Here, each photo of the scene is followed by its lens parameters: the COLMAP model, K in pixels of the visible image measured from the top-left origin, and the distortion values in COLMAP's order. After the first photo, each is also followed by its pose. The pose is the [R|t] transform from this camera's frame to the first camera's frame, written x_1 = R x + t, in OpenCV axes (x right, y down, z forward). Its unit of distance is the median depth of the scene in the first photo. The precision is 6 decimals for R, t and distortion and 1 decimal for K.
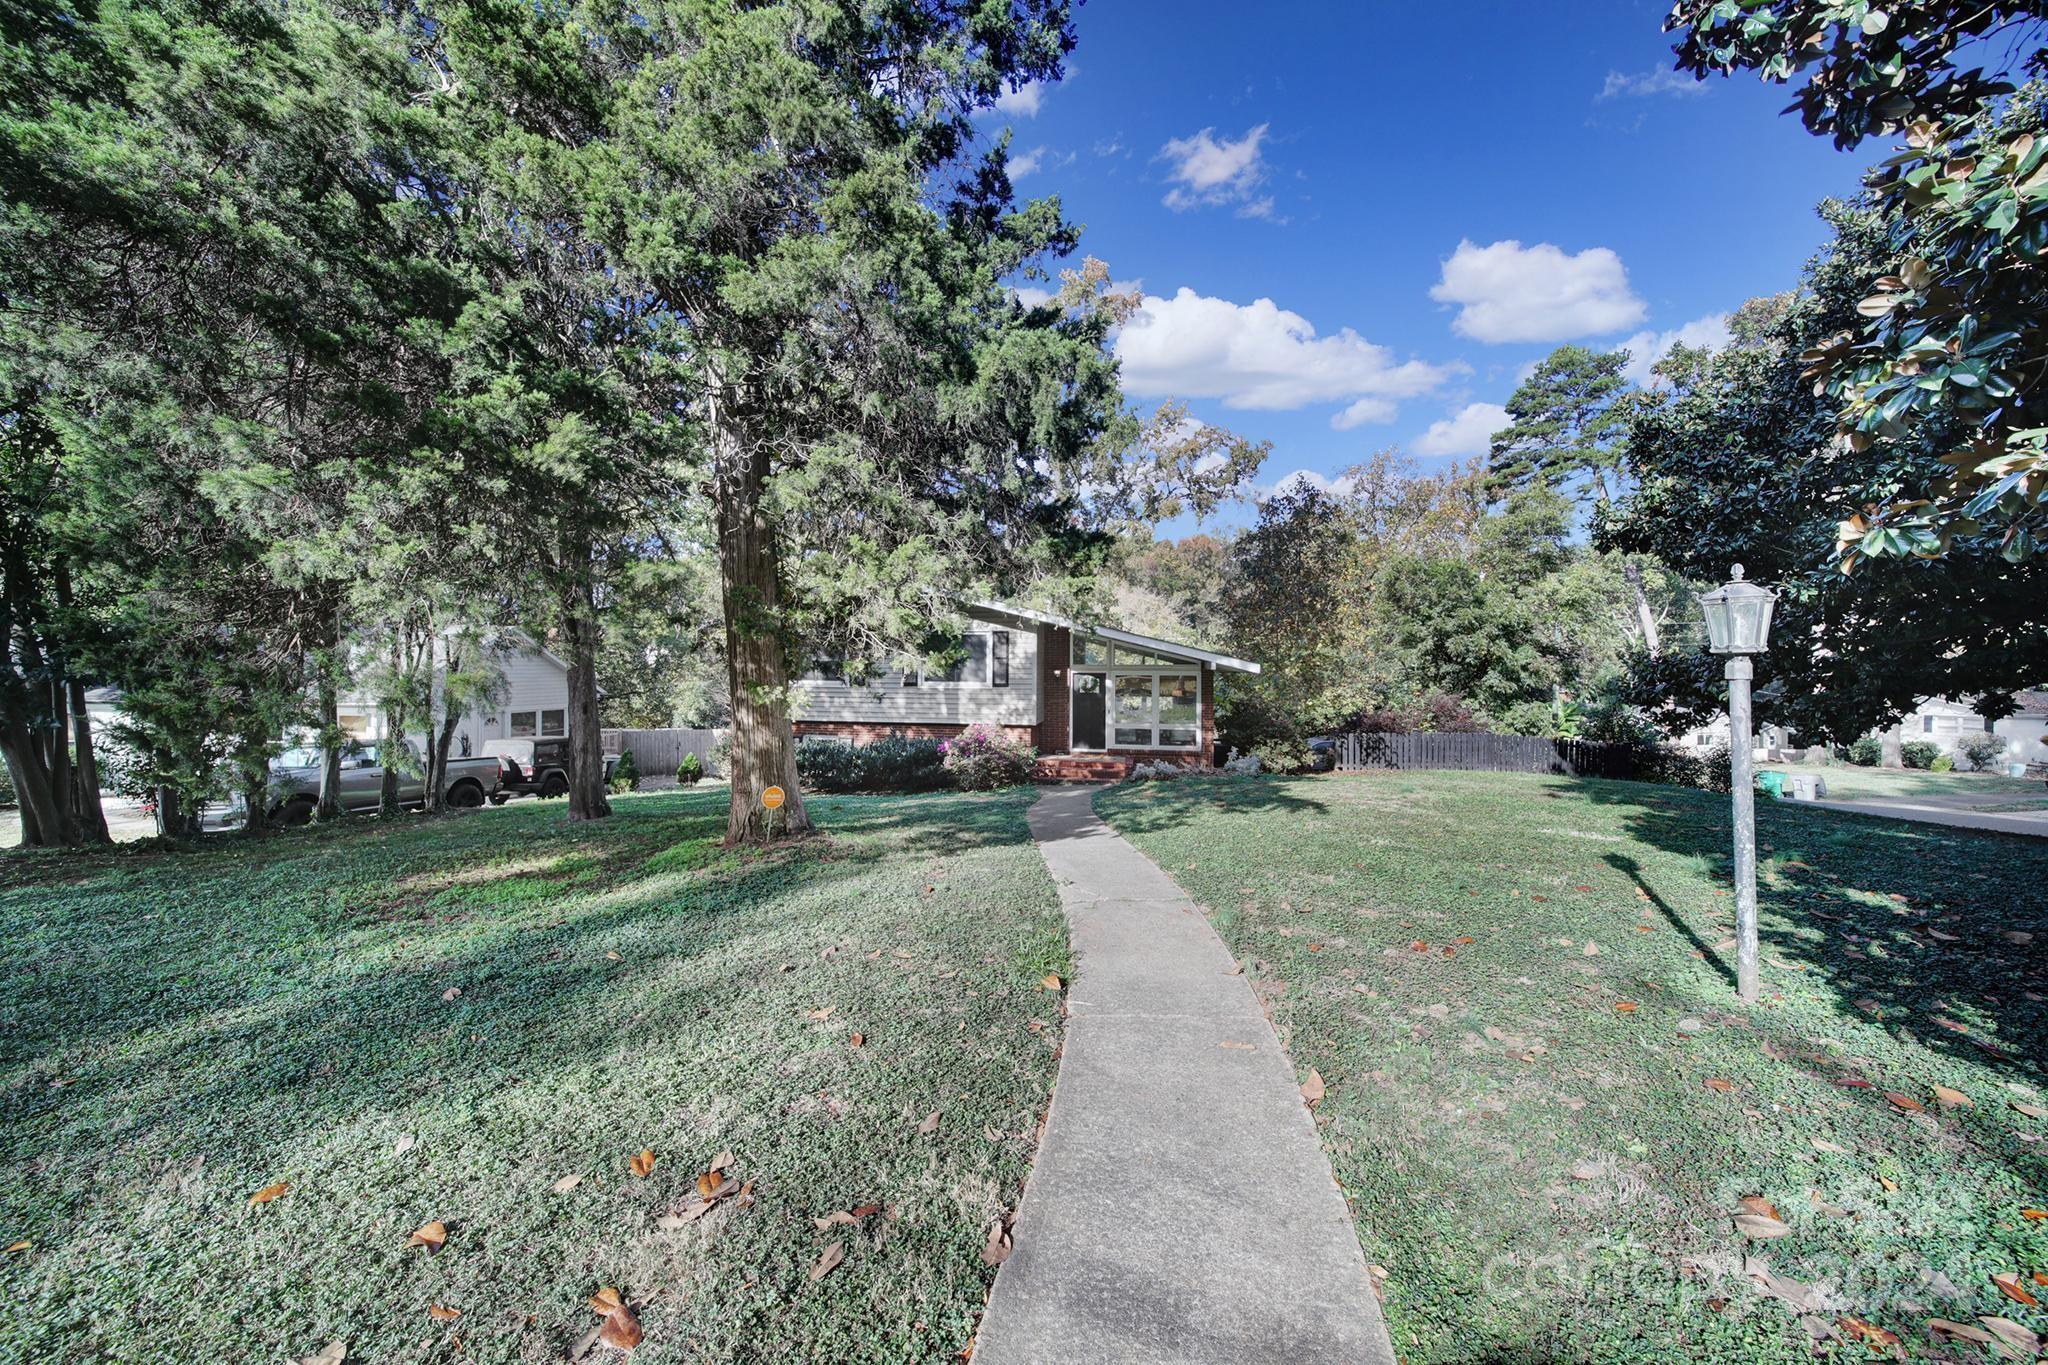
lens RADIAL K [[722.0, 0, 1028.0], [0, 722.0, 674.8], [0, 0, 1]] dist [-0.001166, -0.000487]
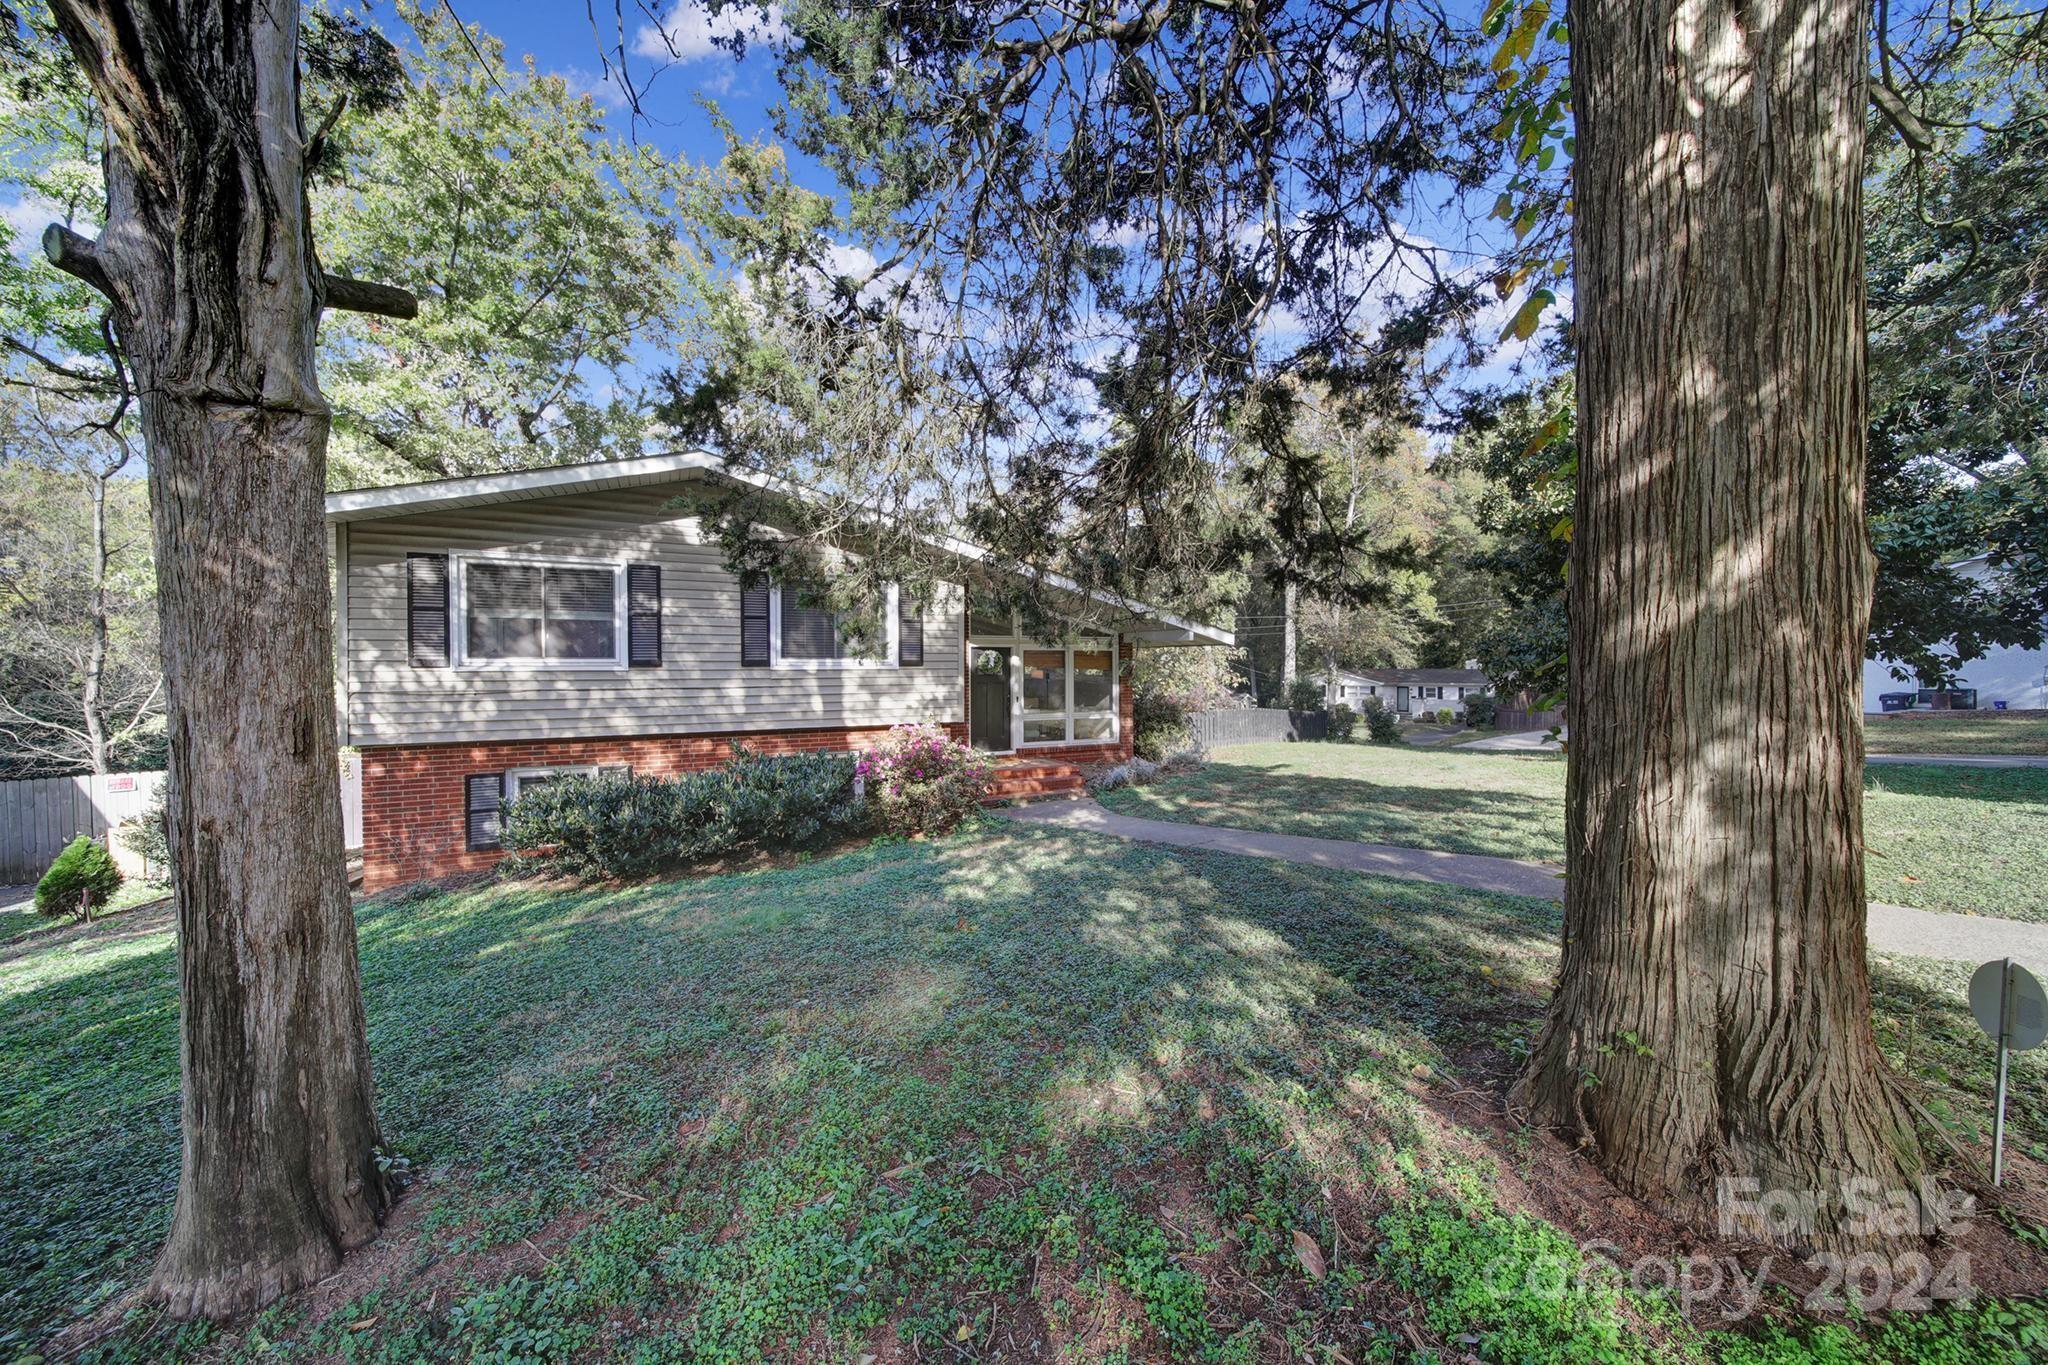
lens RADIAL K [[722.0, 0, 1028.0], [0, 722.0, 674.8], [0, 0, 1]] dist [-0.001166, -0.000487]
pose [[0.807678, -0.014521, 0.589446, -0.320191], [0.007383, 0.999867, 0.014515, 0.015692], [-0.589578, -0.007372, 0.807678, 0.403781]]
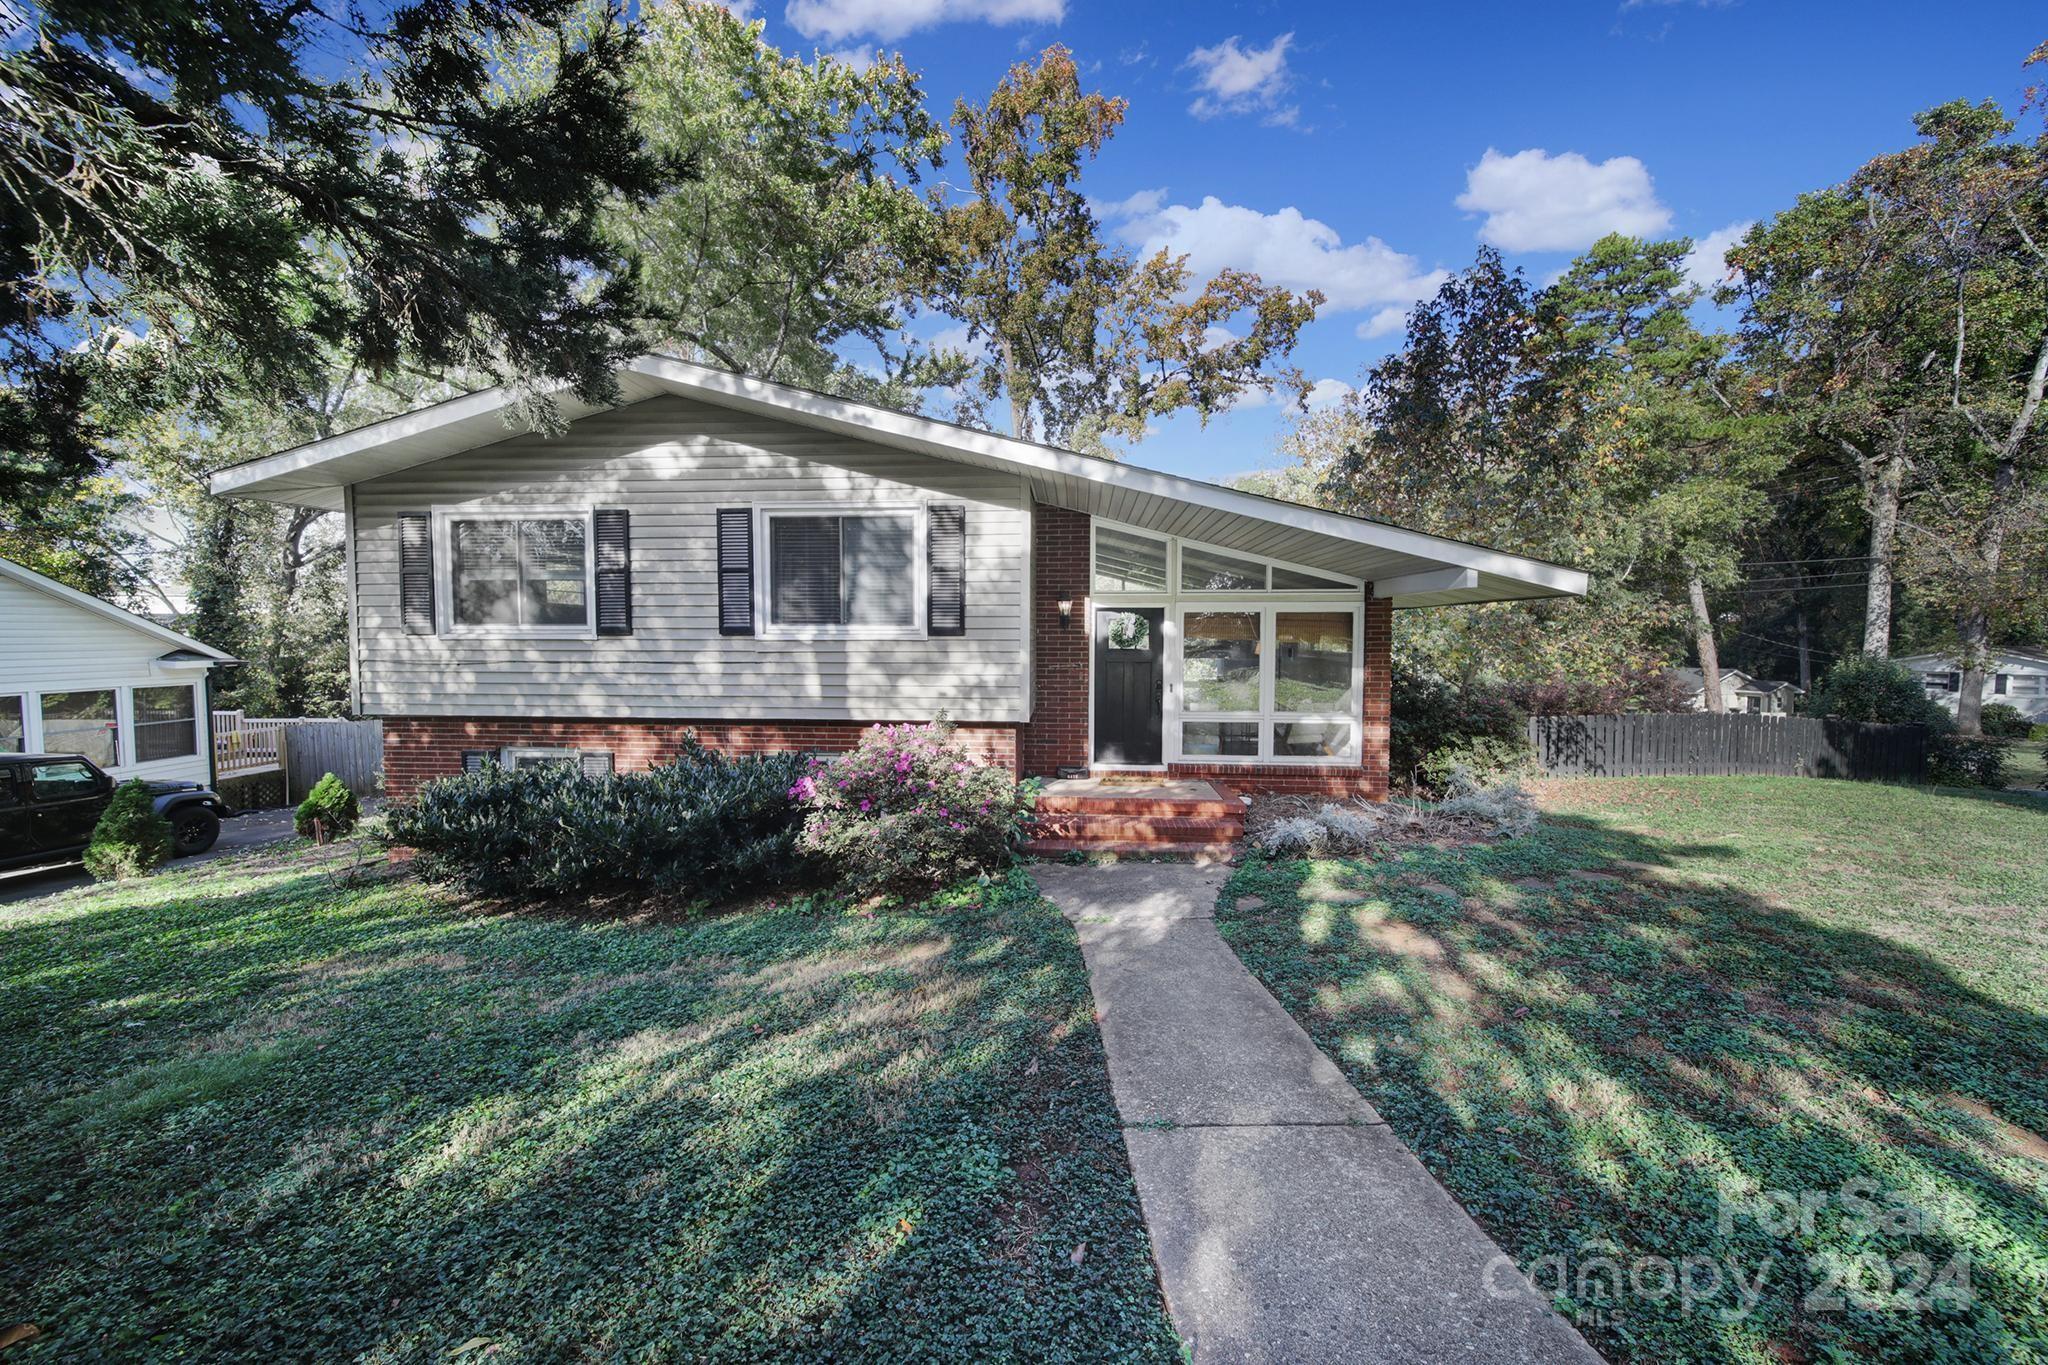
lens RADIAL K [[722.0, 0, 1028.0], [0, 722.0, 674.8], [0, 0, 1]] dist [-0.001166, -0.000487]
pose [[0.995348, -0.008598, 0.095960, -0.029004], [0.003750, 0.998712, 0.050592, 0.018459], [-0.096271, -0.049997, 0.994099, 0.540254]]
